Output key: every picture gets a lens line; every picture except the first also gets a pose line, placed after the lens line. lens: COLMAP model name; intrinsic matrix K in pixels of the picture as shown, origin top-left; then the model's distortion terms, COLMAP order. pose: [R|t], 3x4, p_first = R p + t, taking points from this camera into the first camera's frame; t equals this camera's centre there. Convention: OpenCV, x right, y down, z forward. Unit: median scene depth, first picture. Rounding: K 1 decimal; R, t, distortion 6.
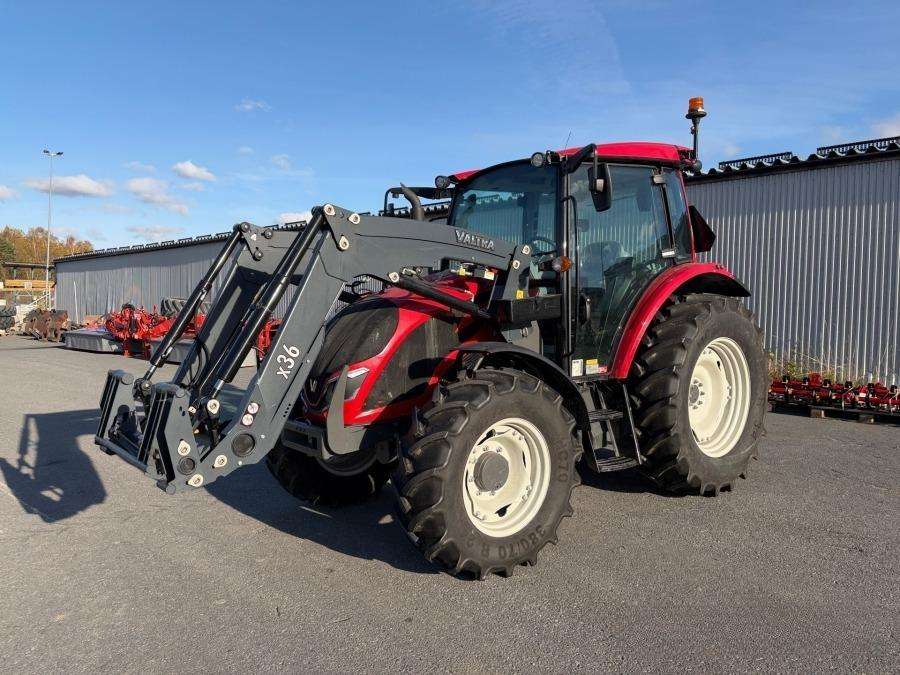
lens RADIAL K [[680.5, 0, 445.7], [0, 680.5, 333.0], [0, 0, 1]] dist [0.066027, -0.088675]
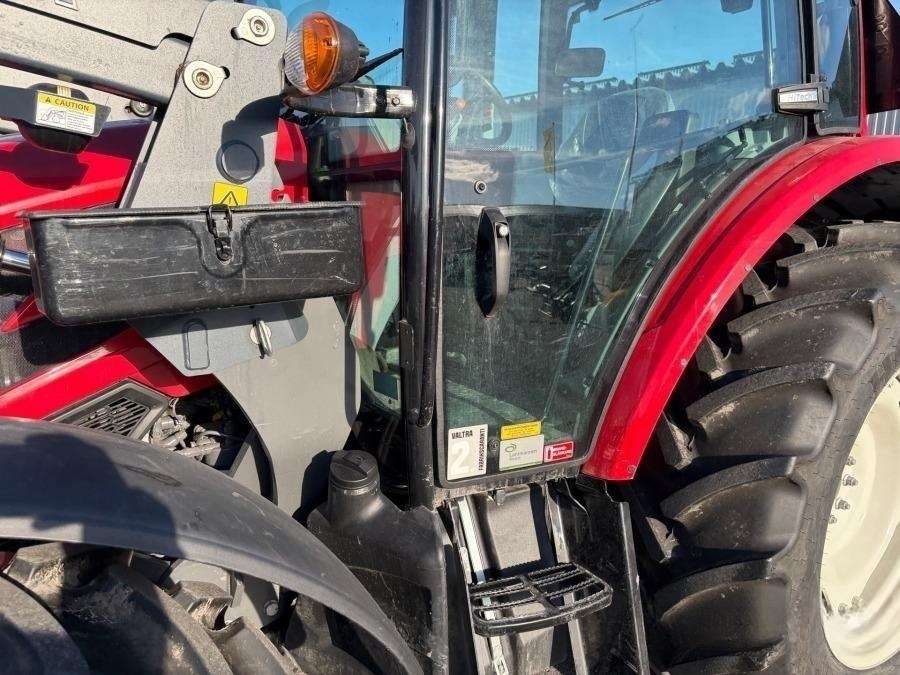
lens RADIAL K [[670.8, 0, 457.9], [0, 670.8, 352.8], [0, 0, 1]] dist [0.067601, -0.059488]
pose [[0.994911, 0.041969, -0.091601, 0.201802], [-0.030471, 0.991878, 0.123492, -0.029179], [0.096040, -0.120072, 0.988109, 0.660695]]
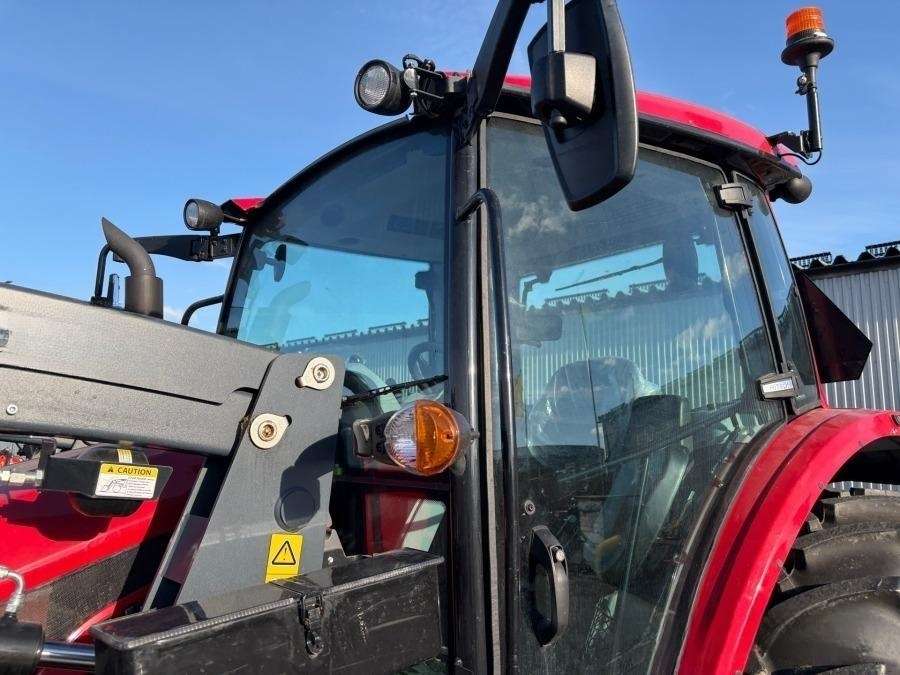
lens RADIAL K [[680.3, 0, 445.5], [0, 680.3, 346.2], [0, 0, 1]] dist [0.061714, -0.072694]
pose [[0.999787, -0.005668, 0.019847, 0.146425], [0.009106, 0.984042, -0.177702, -0.076038], [-0.018523, 0.177845, 0.983884, 0.661250]]
